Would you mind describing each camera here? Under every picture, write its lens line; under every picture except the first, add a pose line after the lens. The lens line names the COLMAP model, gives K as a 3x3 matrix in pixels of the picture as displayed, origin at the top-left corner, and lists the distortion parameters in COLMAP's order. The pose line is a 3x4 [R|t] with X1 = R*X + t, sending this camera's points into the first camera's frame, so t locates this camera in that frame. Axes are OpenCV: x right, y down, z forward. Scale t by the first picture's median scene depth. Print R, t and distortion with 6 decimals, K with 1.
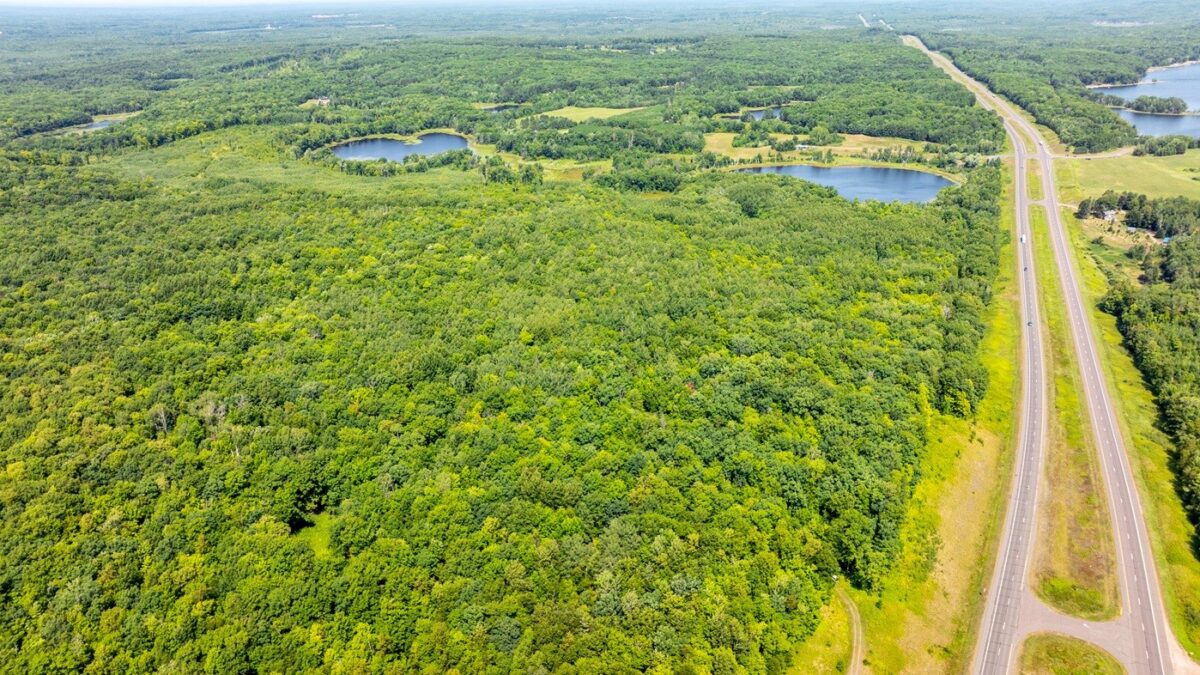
lens RADIAL K [[847.5, 0, 598.2], [0, 847.5, 338.0], [0, 0, 1]] dist [-0.040092, 0.041793]
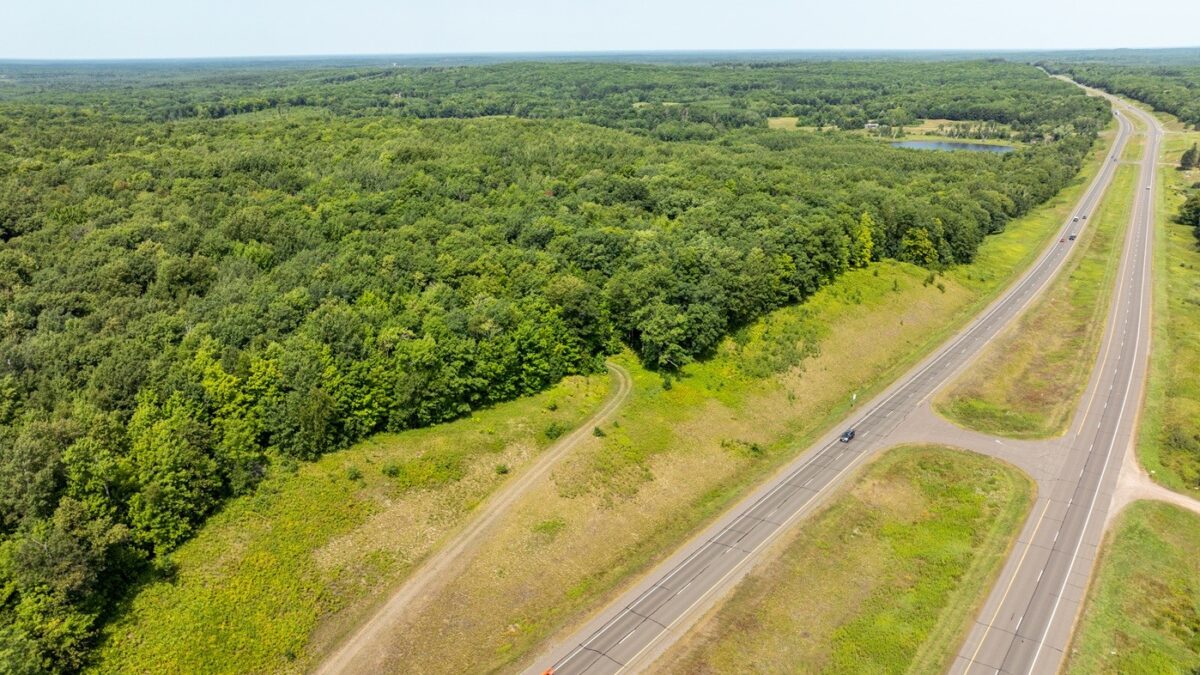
lens RADIAL K [[847.5, 0, 598.8], [0, 847.5, 332.2], [0, 0, 1]] dist [-0.040092, 0.041793]
pose [[0.989614, 0.046213, -0.136119, 0.085920], [-0.055599, 0.996271, -0.065983, 0.075078], [0.132562, 0.072865, 0.988493, 0.076812]]
